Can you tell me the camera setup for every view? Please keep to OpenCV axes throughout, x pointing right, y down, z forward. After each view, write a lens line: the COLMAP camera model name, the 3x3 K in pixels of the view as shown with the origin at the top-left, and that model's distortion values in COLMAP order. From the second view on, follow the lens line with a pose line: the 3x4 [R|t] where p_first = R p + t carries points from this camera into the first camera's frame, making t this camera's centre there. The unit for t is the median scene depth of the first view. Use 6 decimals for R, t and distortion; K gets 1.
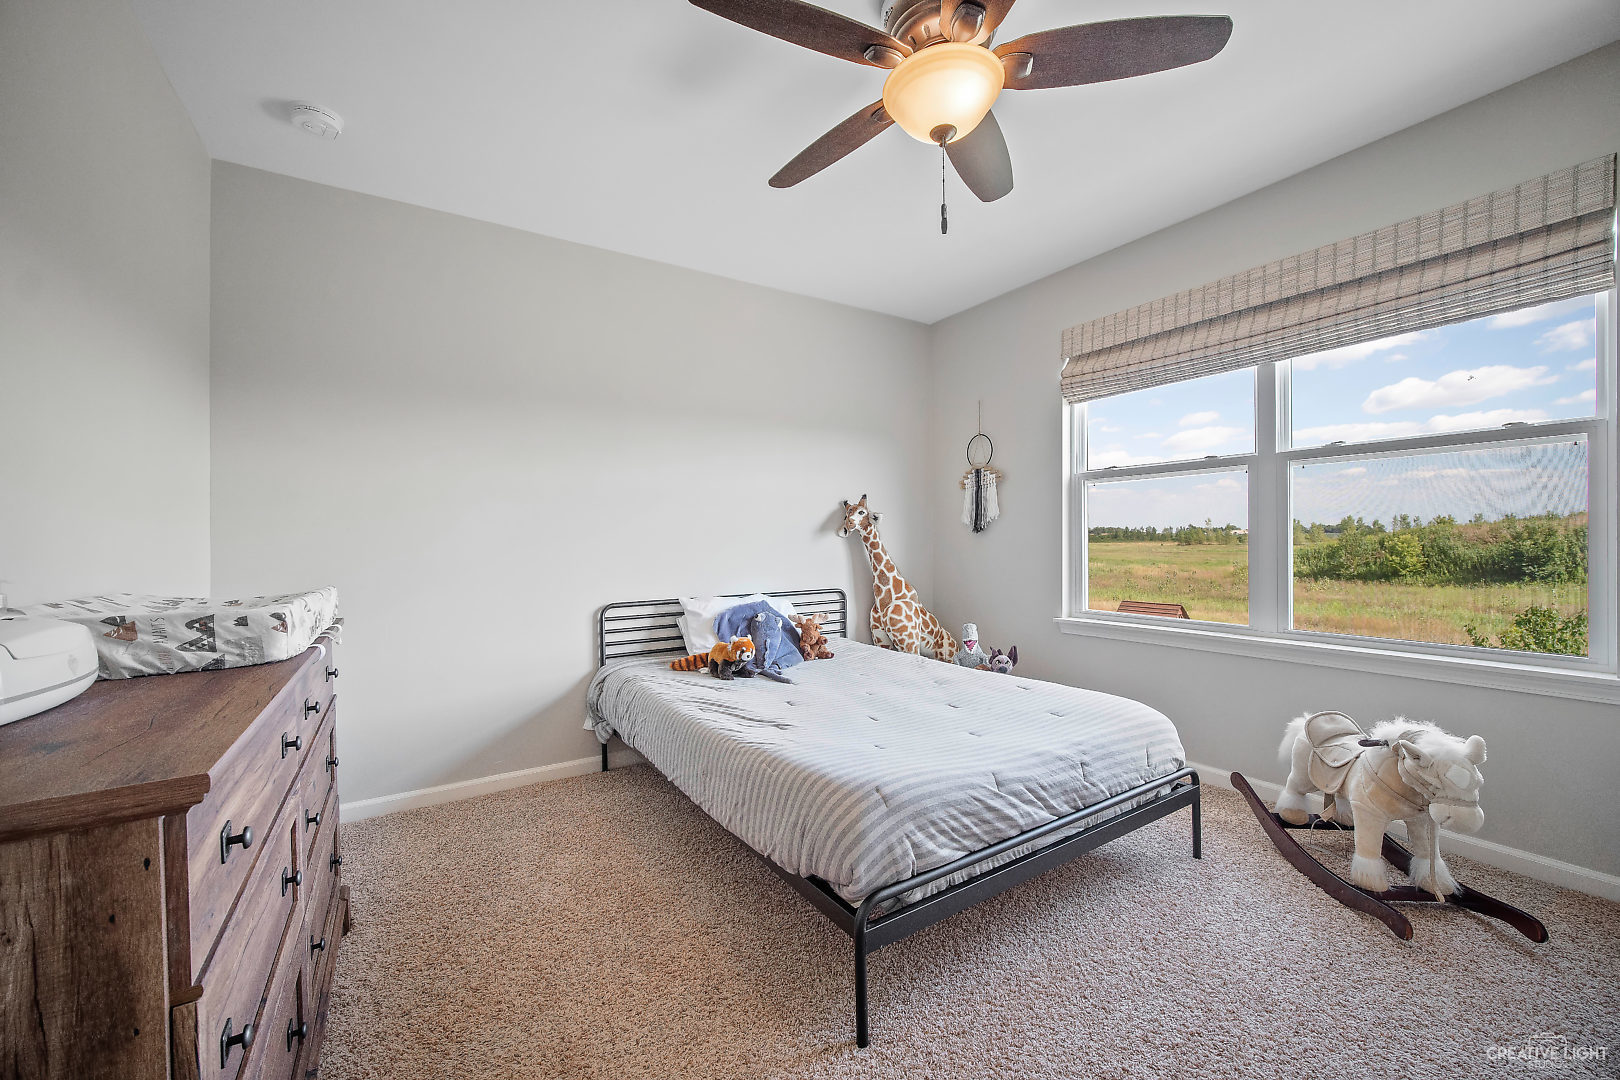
lens RADIAL K [[641.5, 0, 810.0], [0, 641.5, 540.0], [0, 0, 1]] dist [0.000152, -0.000048]
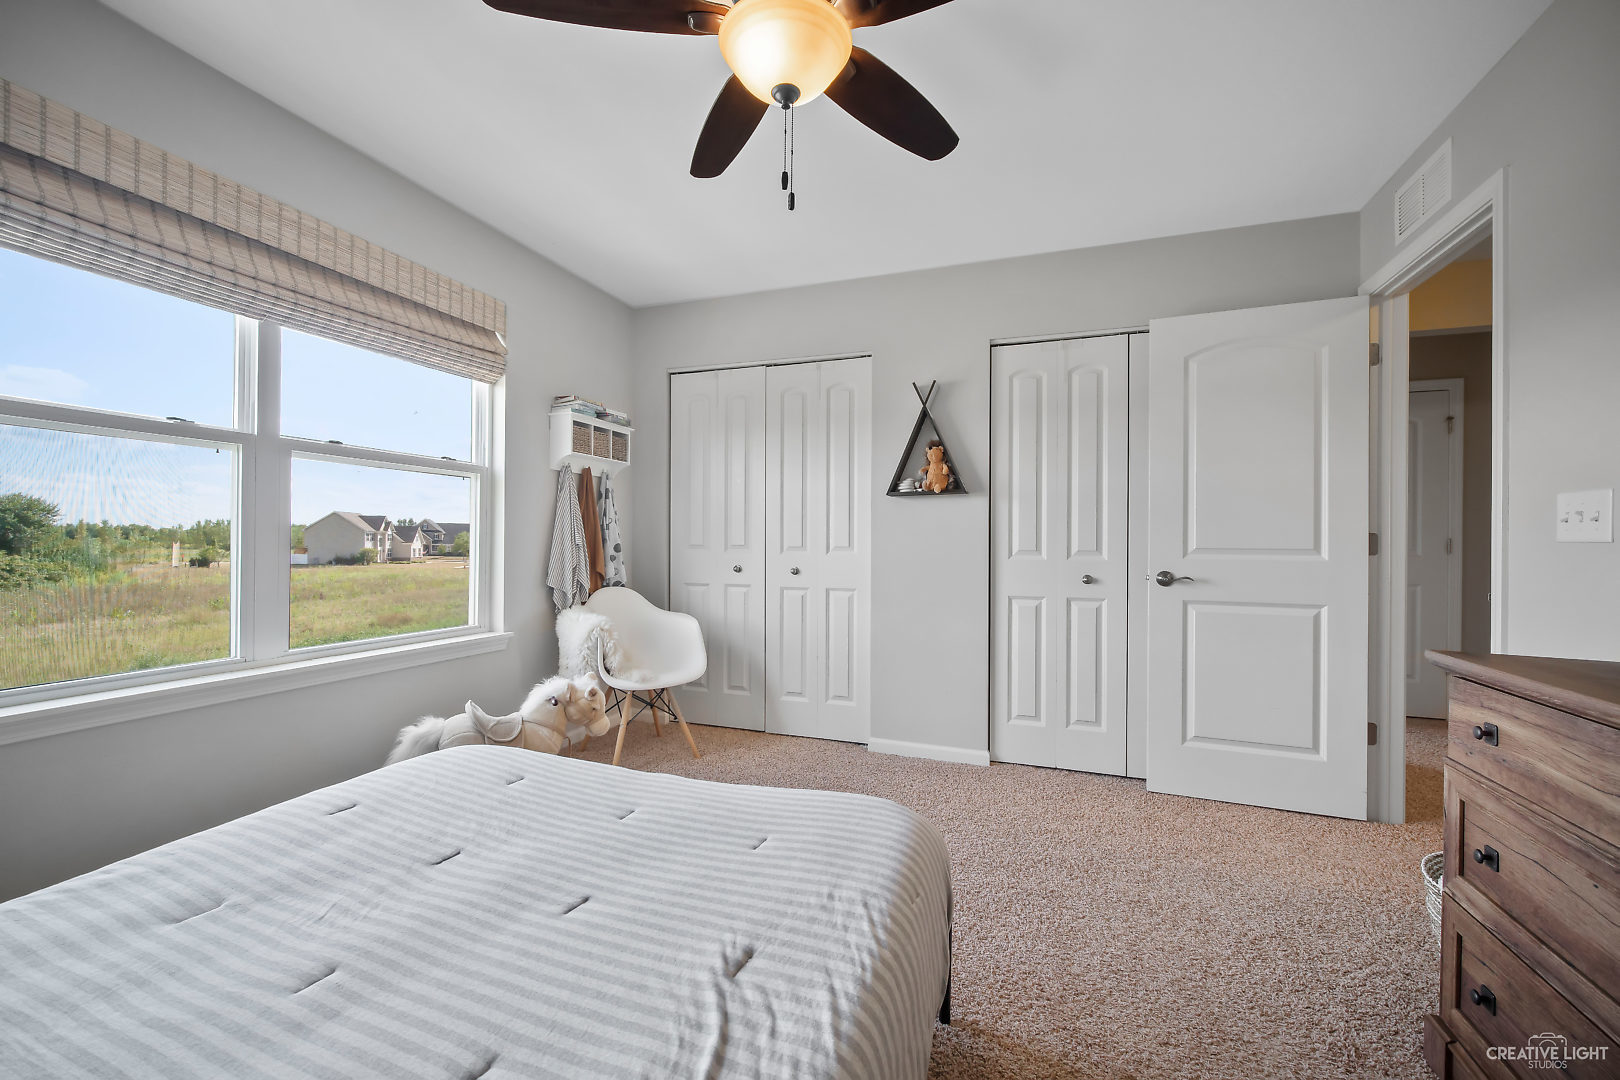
lens RADIAL K [[641.5, 0, 810.0], [0, 641.5, 540.0], [0, 0, 1]] dist [0.000152, -0.000048]
pose [[-0.610880, 0.008661, 0.791676, -0.338097], [0.000871, 0.999947, -0.010267, 0.004221], [-0.791723, -0.005582, -0.610855, 0.973358]]
